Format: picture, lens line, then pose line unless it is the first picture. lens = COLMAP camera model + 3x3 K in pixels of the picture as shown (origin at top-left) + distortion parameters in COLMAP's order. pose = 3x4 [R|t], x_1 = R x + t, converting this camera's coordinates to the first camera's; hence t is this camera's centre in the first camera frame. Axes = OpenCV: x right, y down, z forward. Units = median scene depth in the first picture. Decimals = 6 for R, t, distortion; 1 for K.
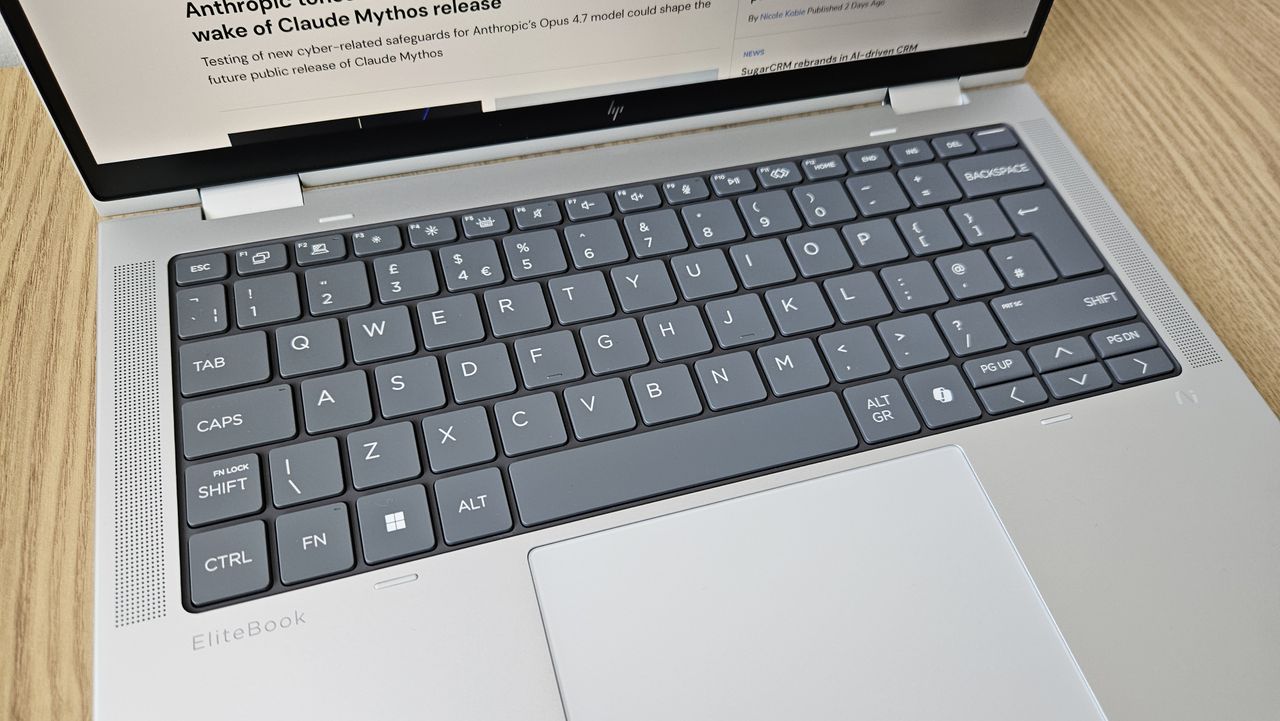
lens RADIAL K [[897.6, 0, 635.8], [0, 897.6, 372.9], [0, 0, 1]] dist [0.031368, -0.049015]
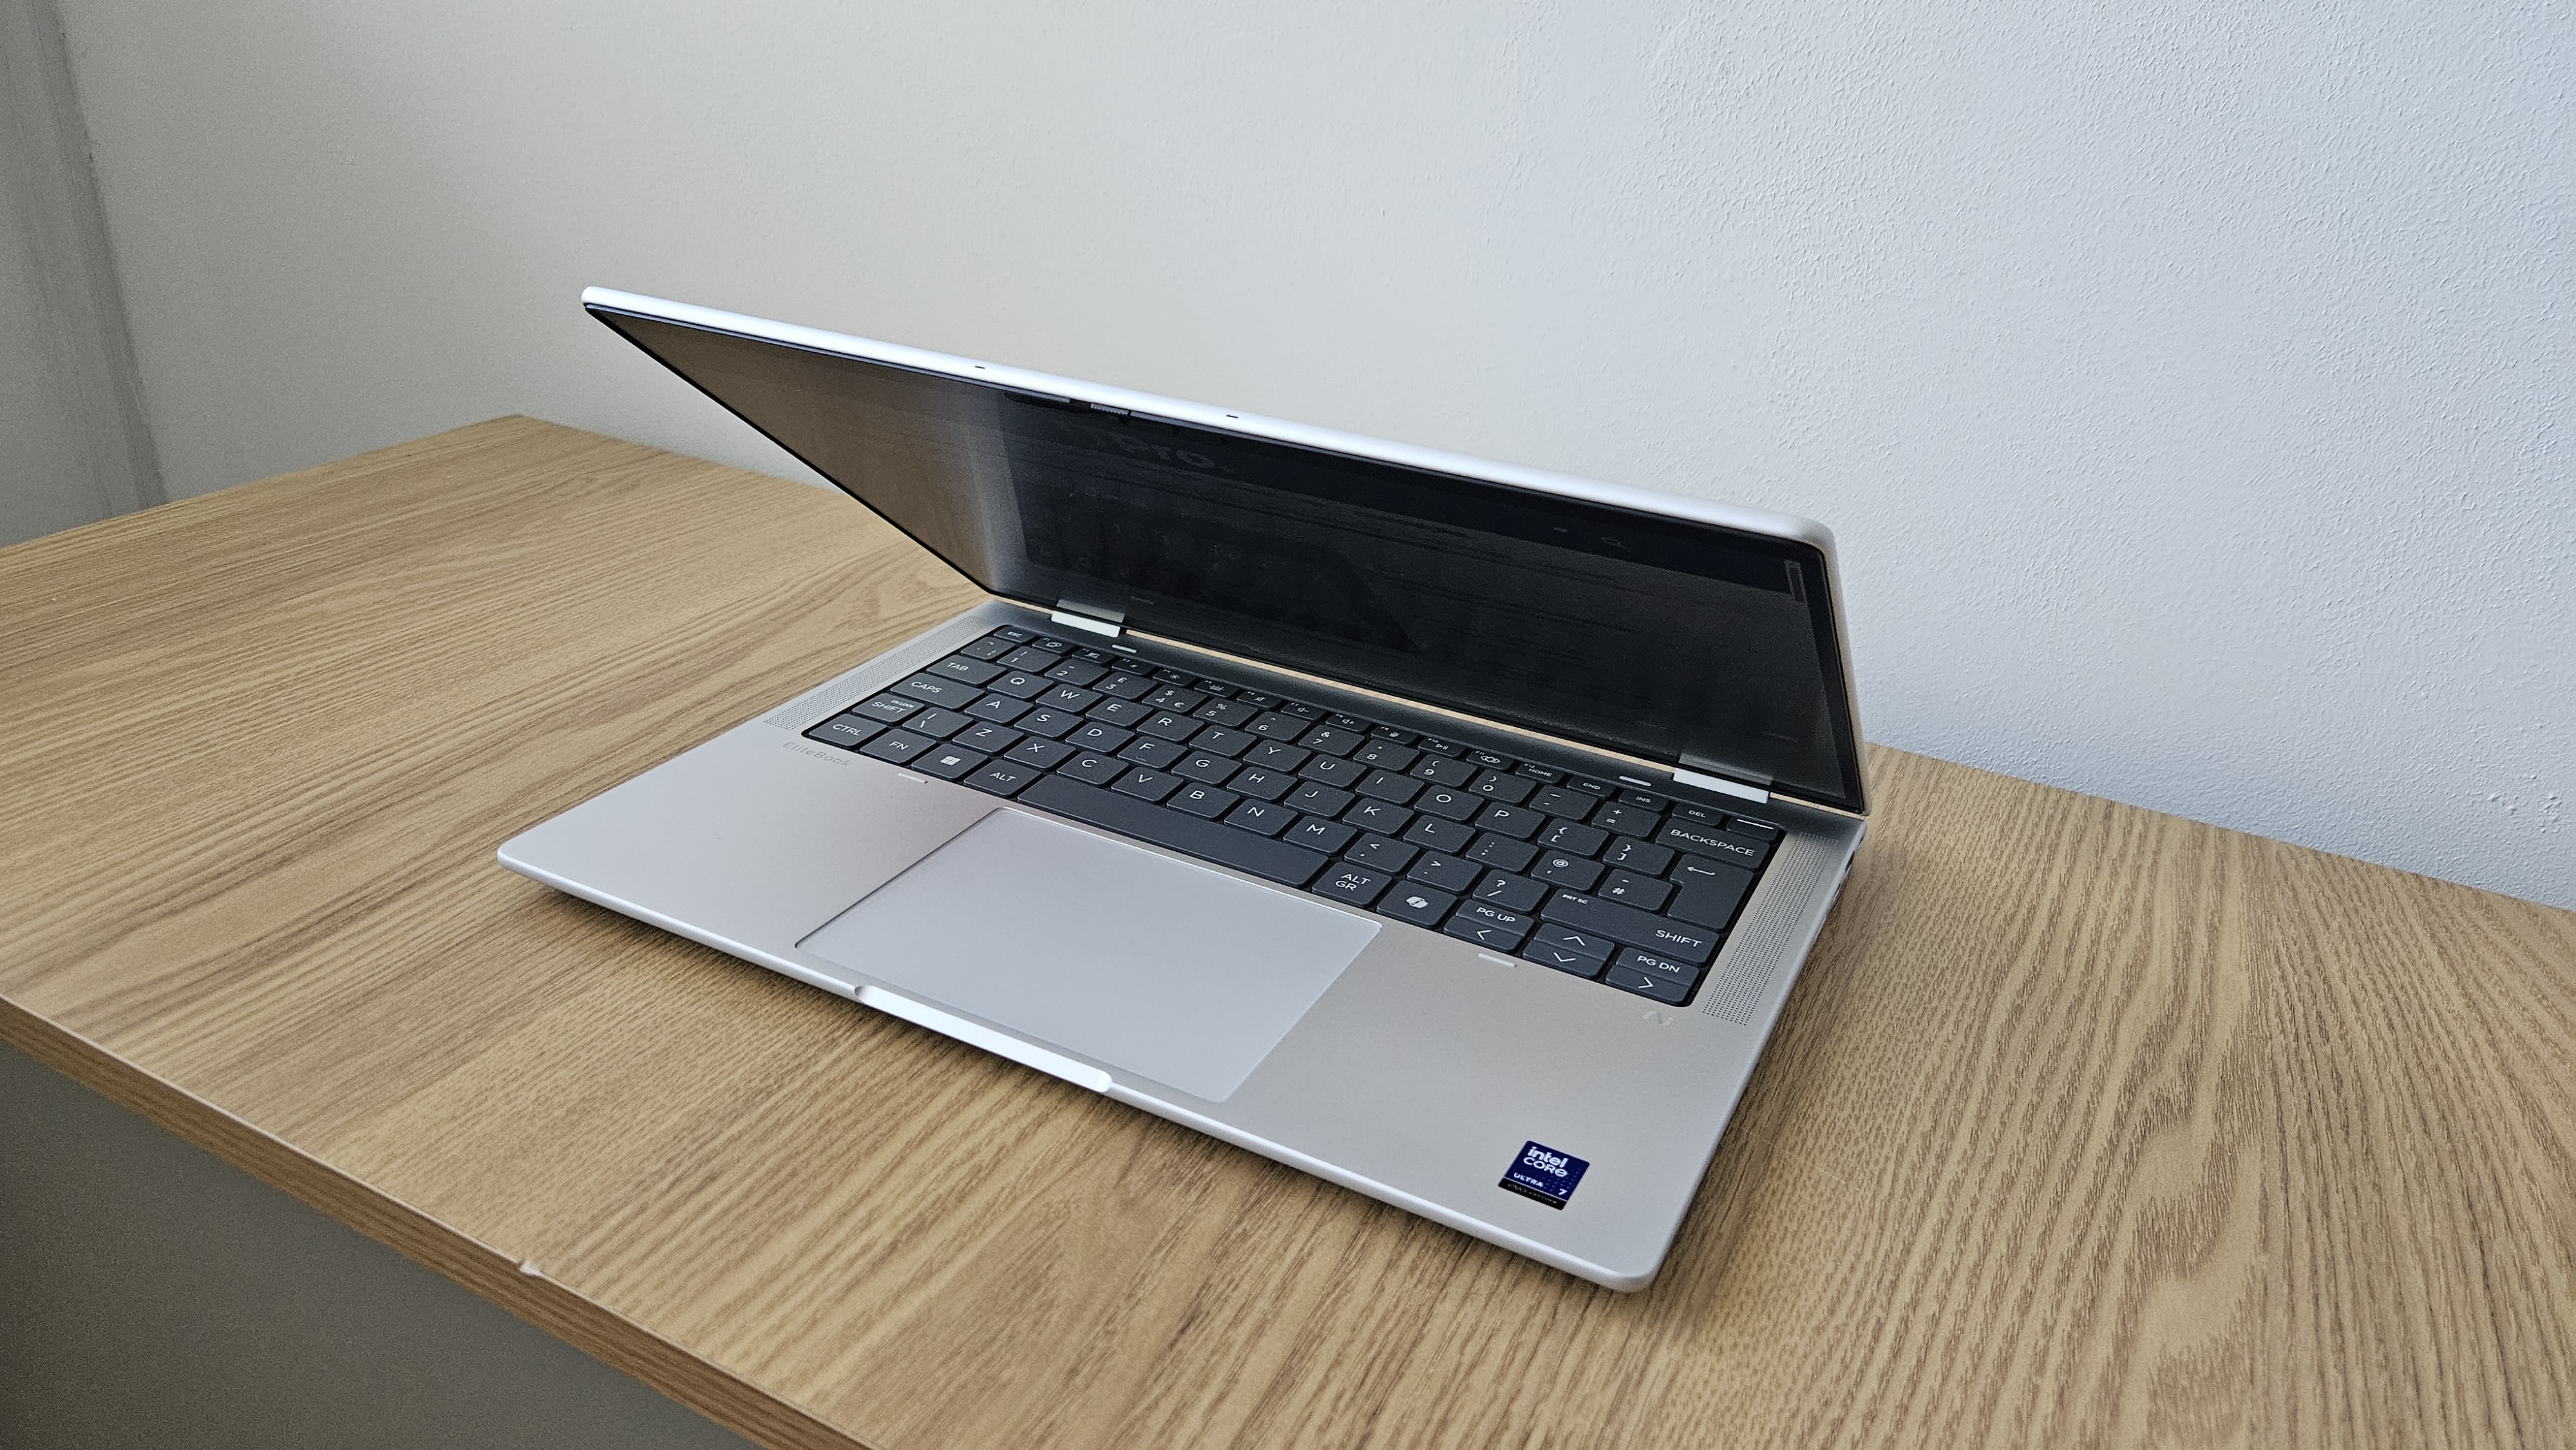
lens RADIAL K [[1762.6, 0, 1280.3], [0, 1762.6, 712.0], [0, 0, 1]] dist [0.062483, -0.063163]
pose [[0.716673, 0.246614, -0.652350, 1.307508], [-0.584558, 0.722568, -0.369036, 0.605269], [0.380358, 0.645815, 0.662005, -0.372917]]
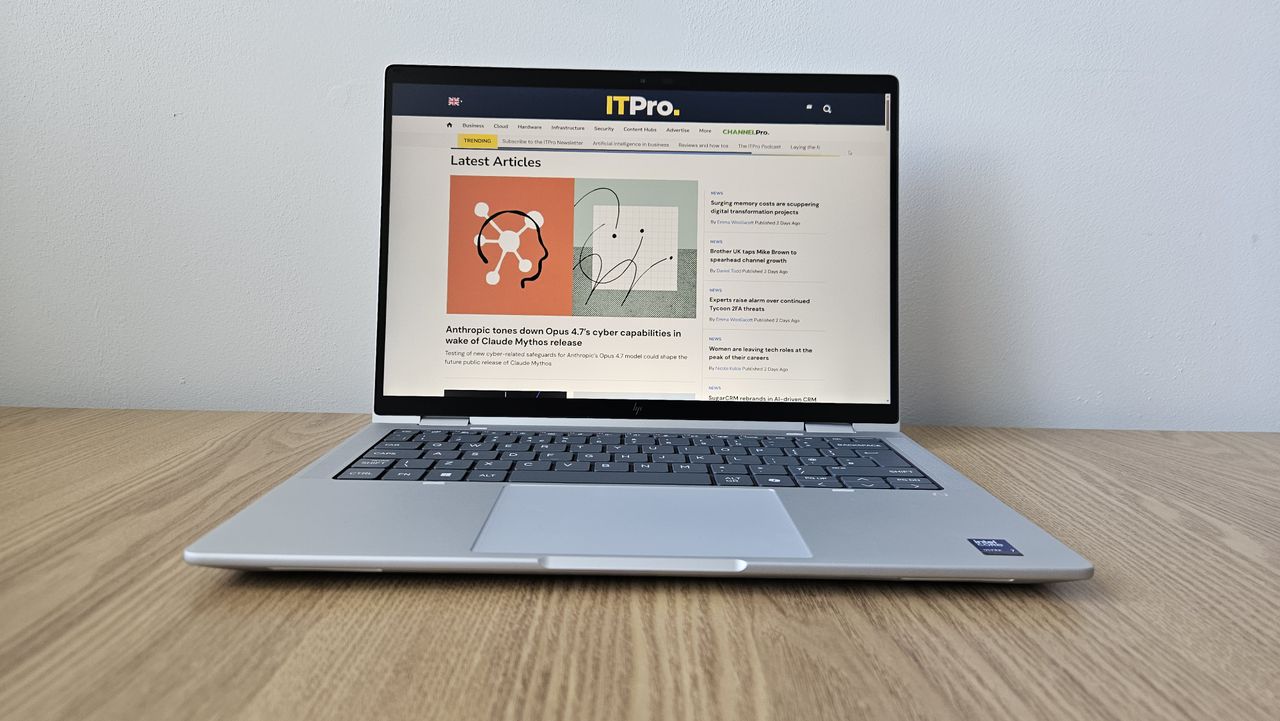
lens RADIAL K [[875.0, 0, 640.0], [0, 875.0, 360.5], [0, 0, 1]] dist [0.056405, -0.058399]
pose [[0.959571, -0.029880, -0.279878, 0.528635], [-0.200227, 0.626385, -0.753359, 1.081997], [0.197822, 0.778941, 0.595078, -0.165352]]
